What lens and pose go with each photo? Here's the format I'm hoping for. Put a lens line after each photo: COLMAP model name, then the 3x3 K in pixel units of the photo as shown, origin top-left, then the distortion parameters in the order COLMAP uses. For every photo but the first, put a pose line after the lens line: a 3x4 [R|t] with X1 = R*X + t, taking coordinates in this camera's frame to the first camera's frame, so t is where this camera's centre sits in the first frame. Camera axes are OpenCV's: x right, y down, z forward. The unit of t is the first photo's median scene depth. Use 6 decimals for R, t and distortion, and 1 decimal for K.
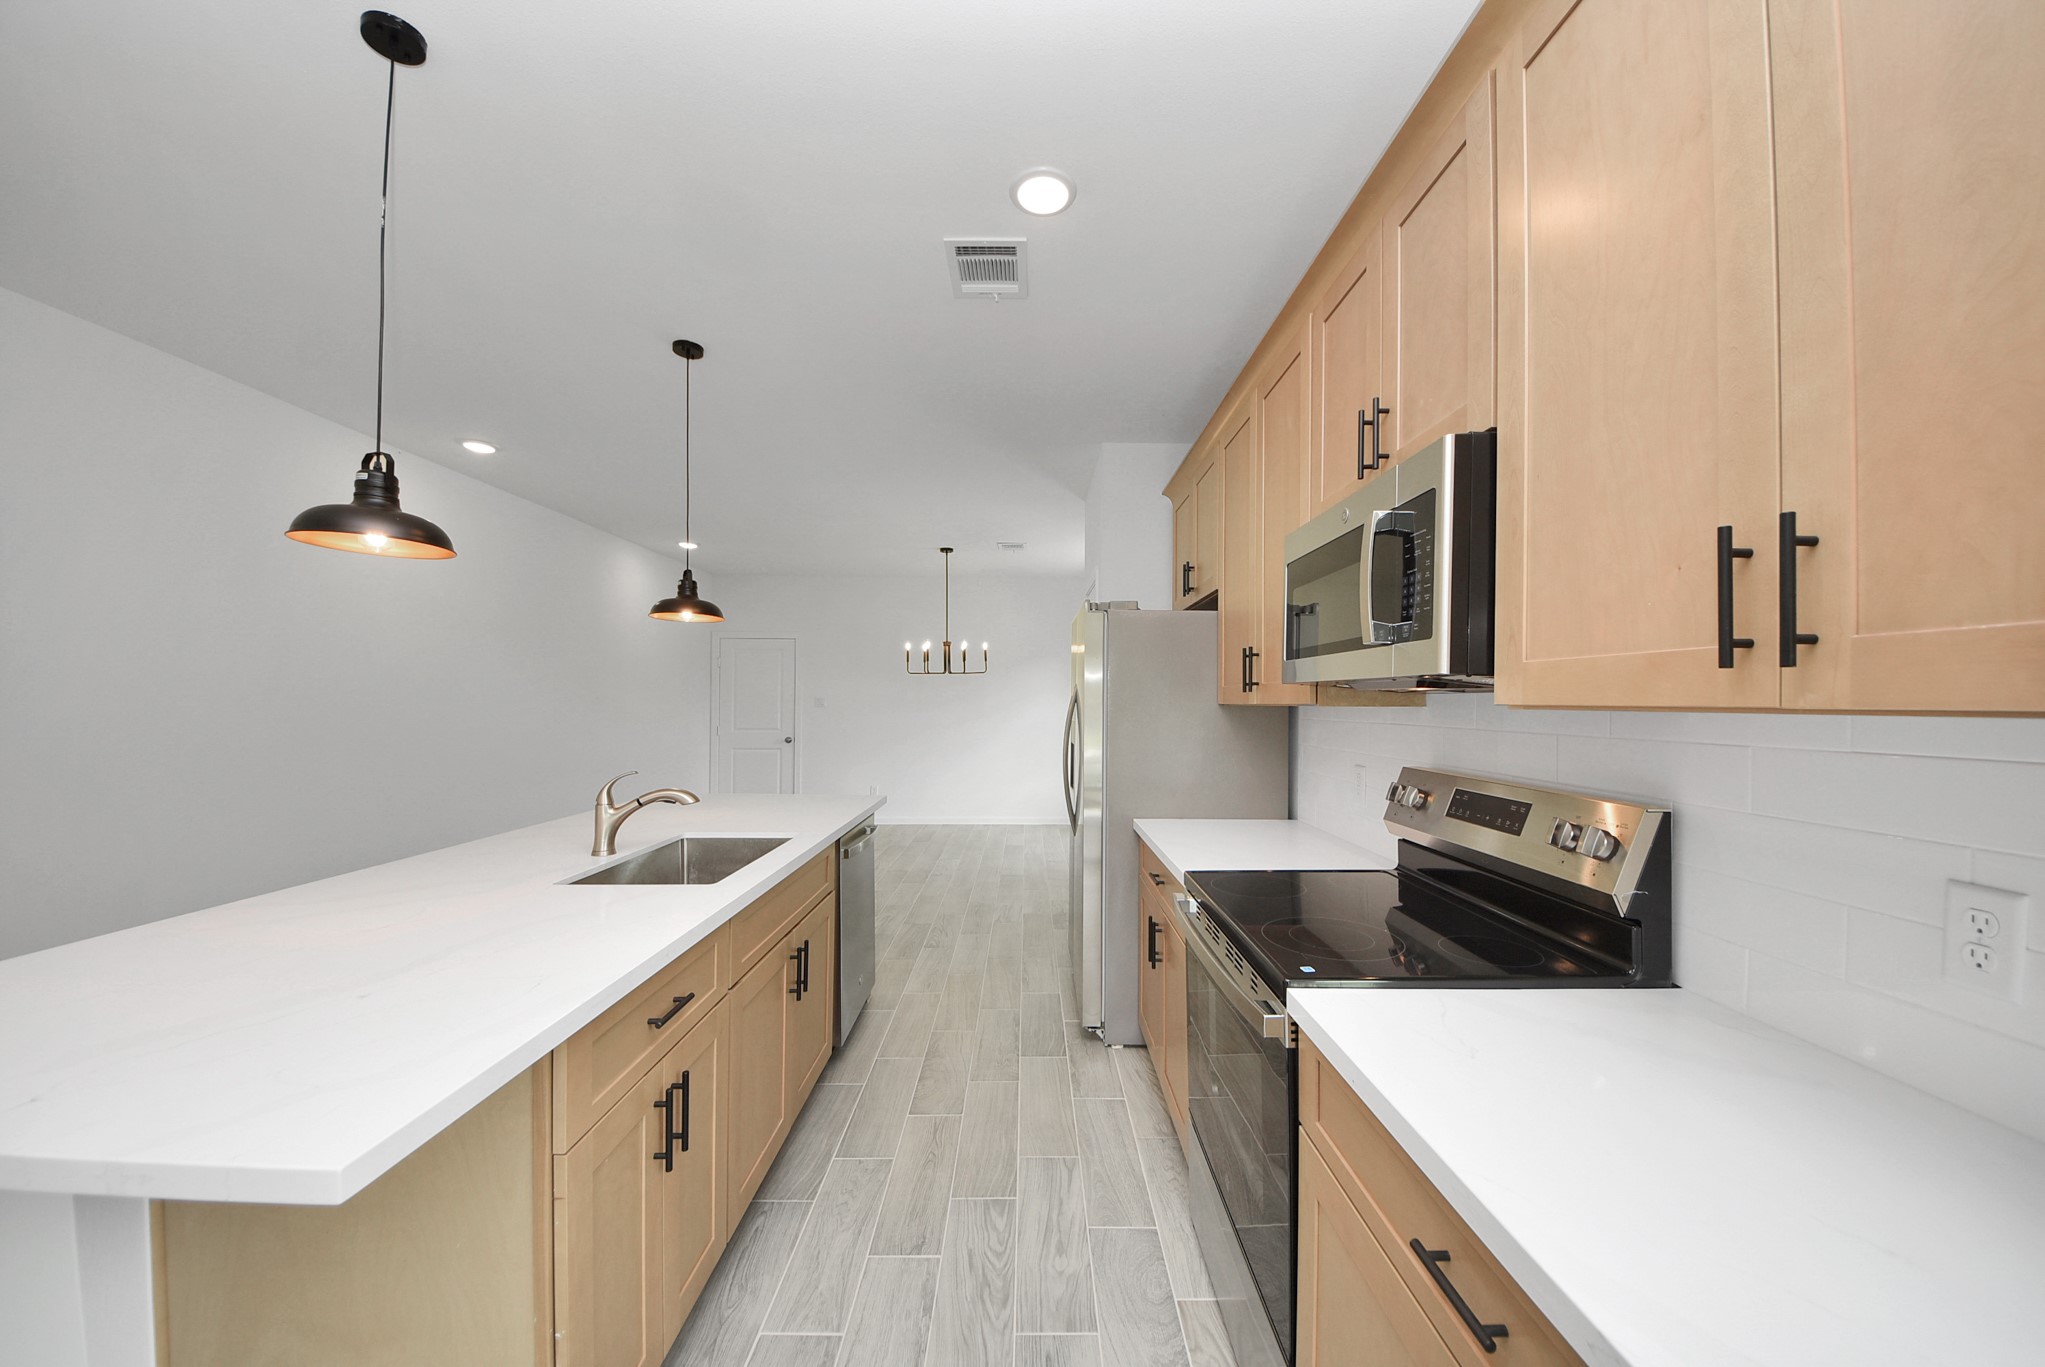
lens RADIAL K [[715.0, 0, 1022.5], [0, 715.0, 683.5], [0, 0, 1]] dist [-0.001043, -0.011383]
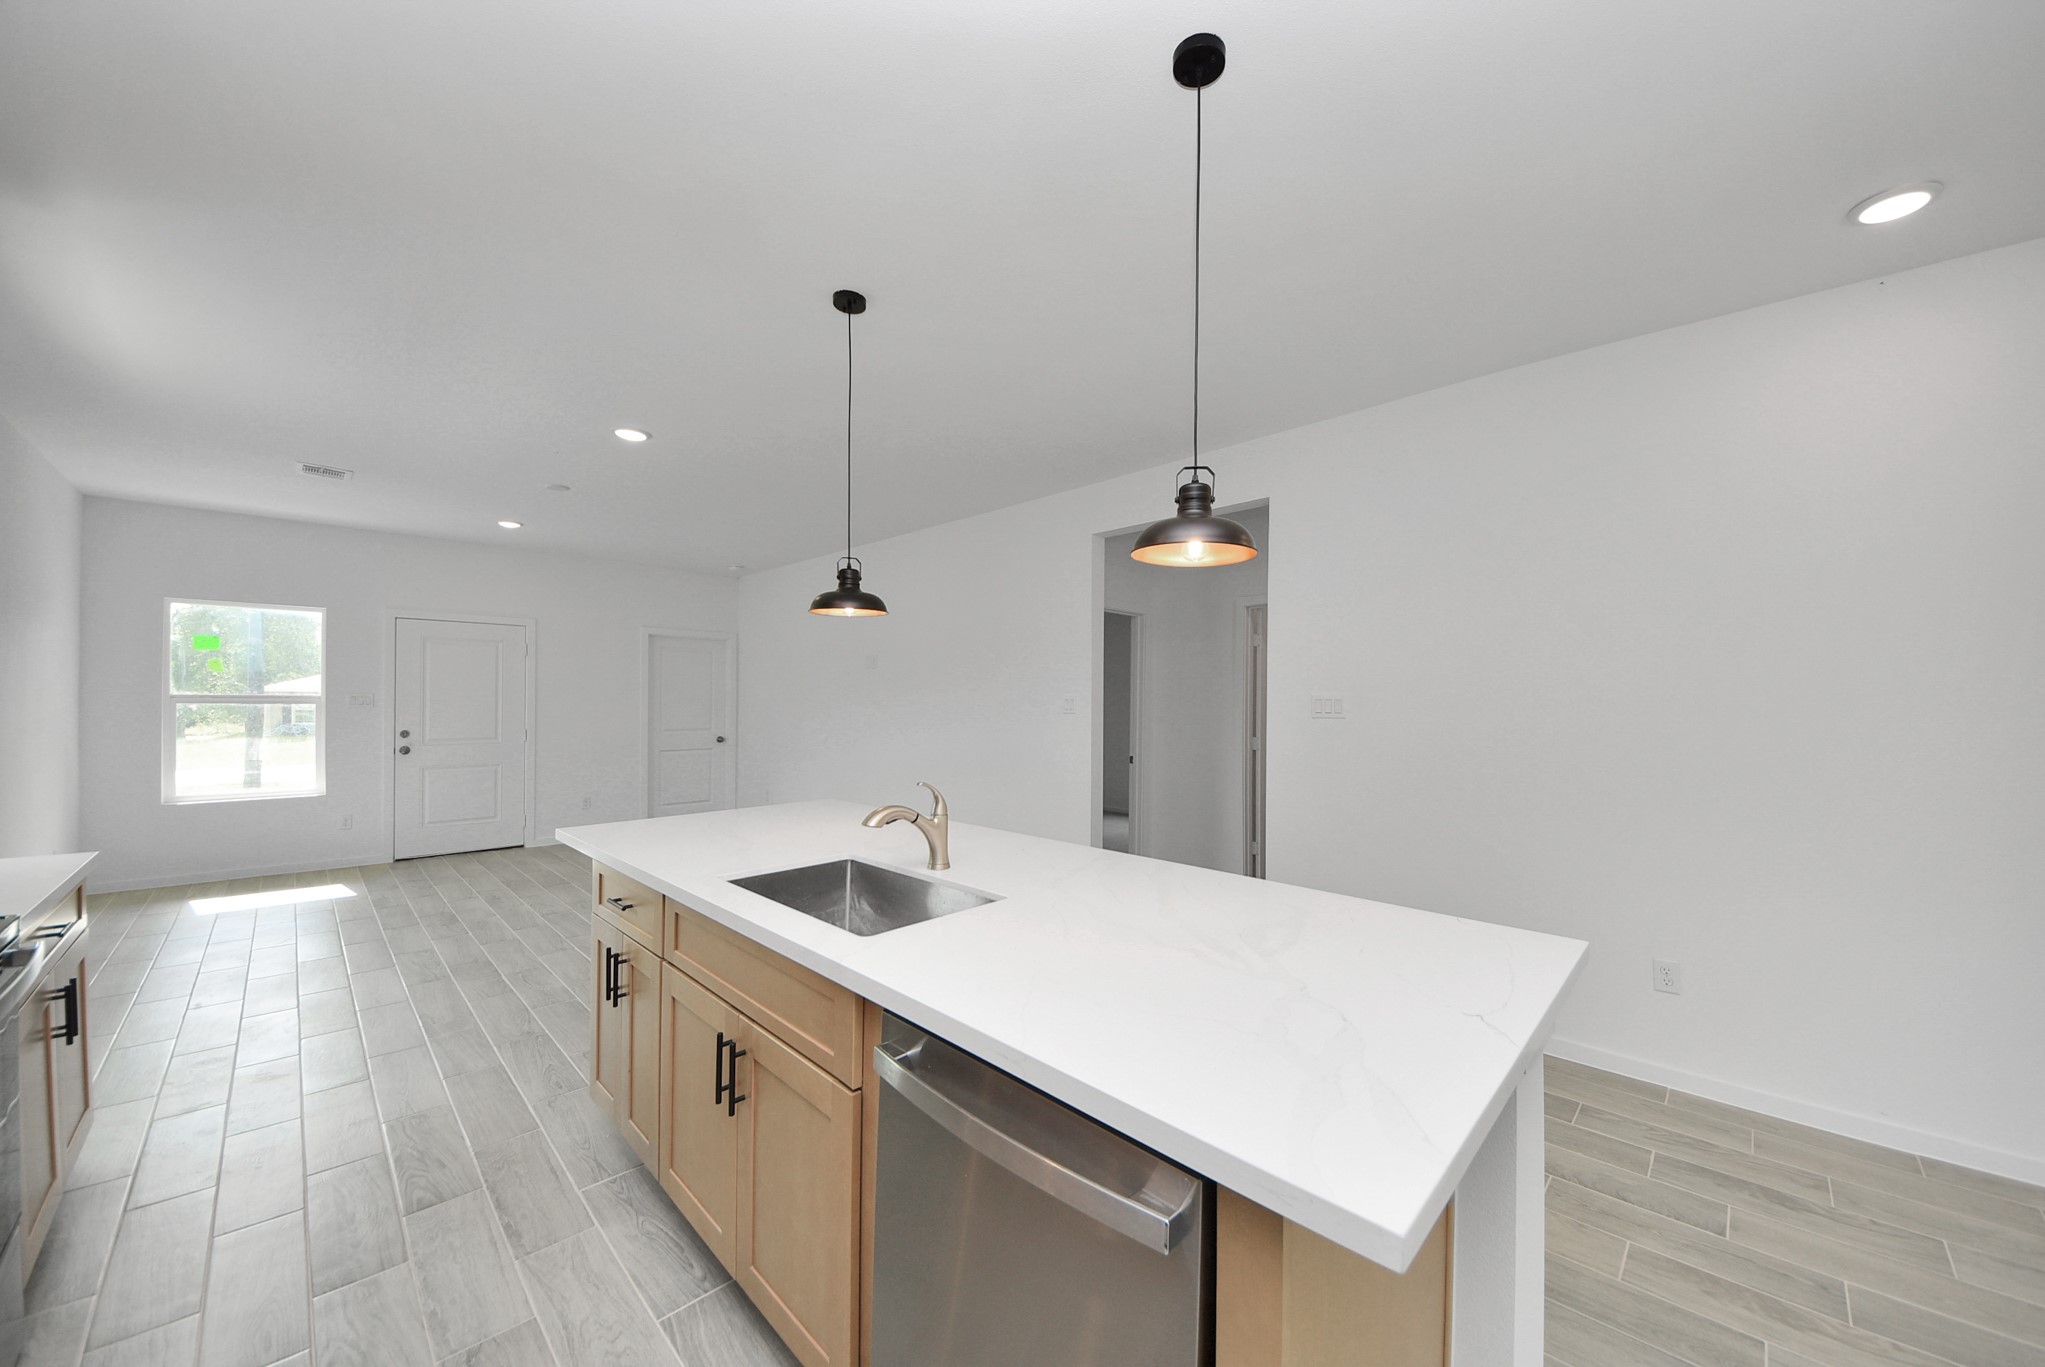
lens RADIAL K [[746.9, 0, 1024.2], [0, 746.9, 689.8], [0, 0, 1]] dist [0.018954, -0.013581]
pose [[-0.702507, -0.020530, -0.711380, 0.035119], [0.006195, 0.999370, -0.034958, 0.041203], [0.711649, -0.028965, -0.701937, 1.825932]]
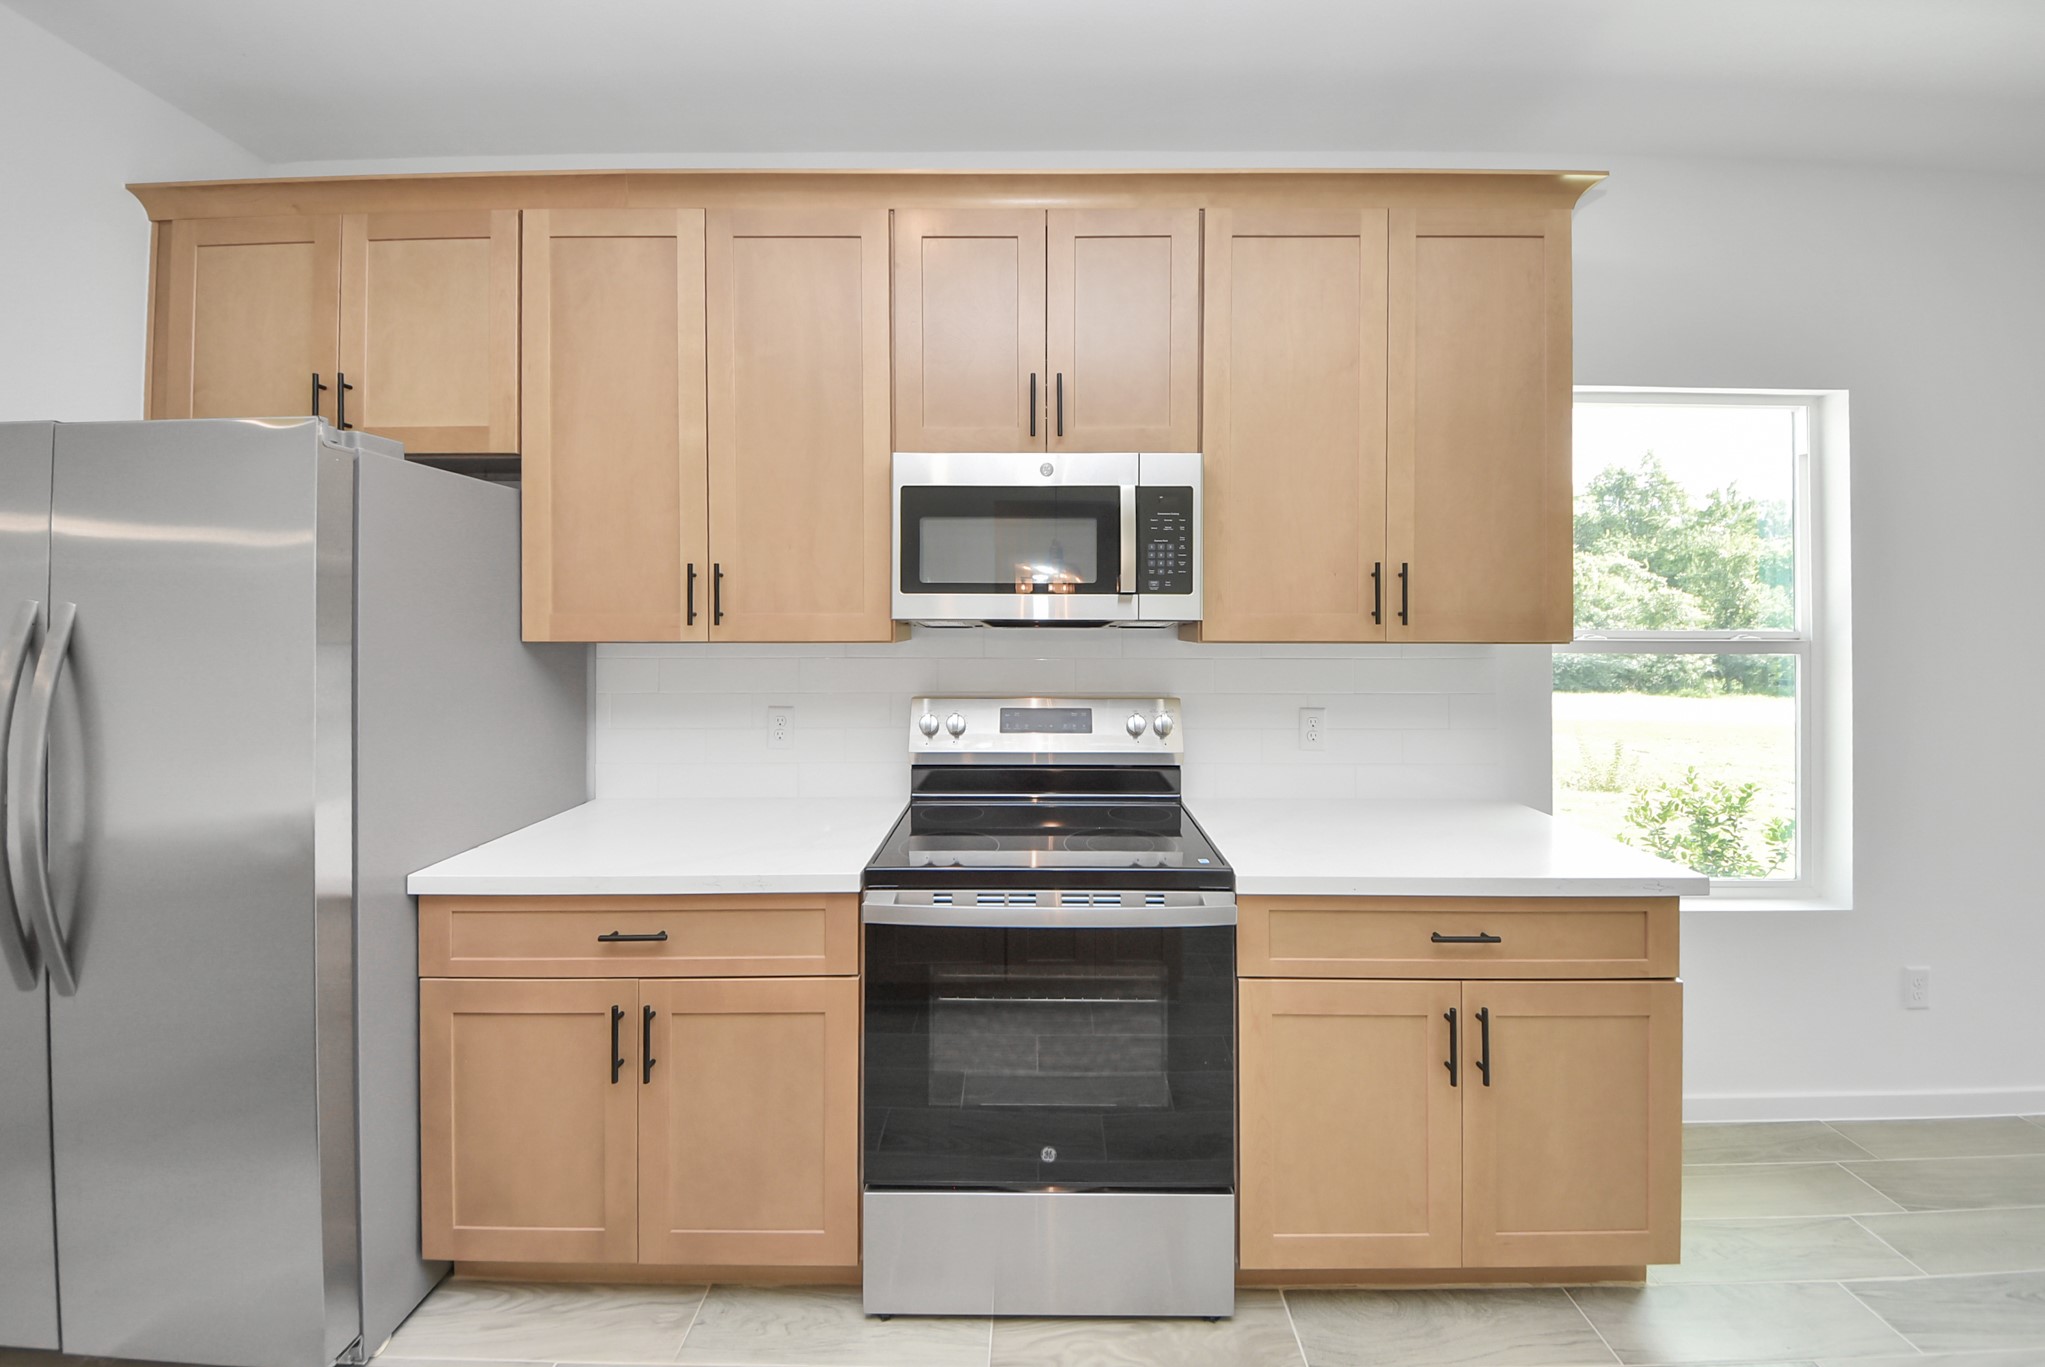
lens RADIAL K [[740.9, 0, 1047.7], [0, 740.9, 631.1], [0, 0, 1]] dist [0.009614, -0.000190]
pose [[-0.007673, -0.012215, 0.999896, -0.511980], [-0.025488, 0.999603, 0.012016, -0.000644], [-0.999646, -0.025394, -0.007981, 0.750833]]
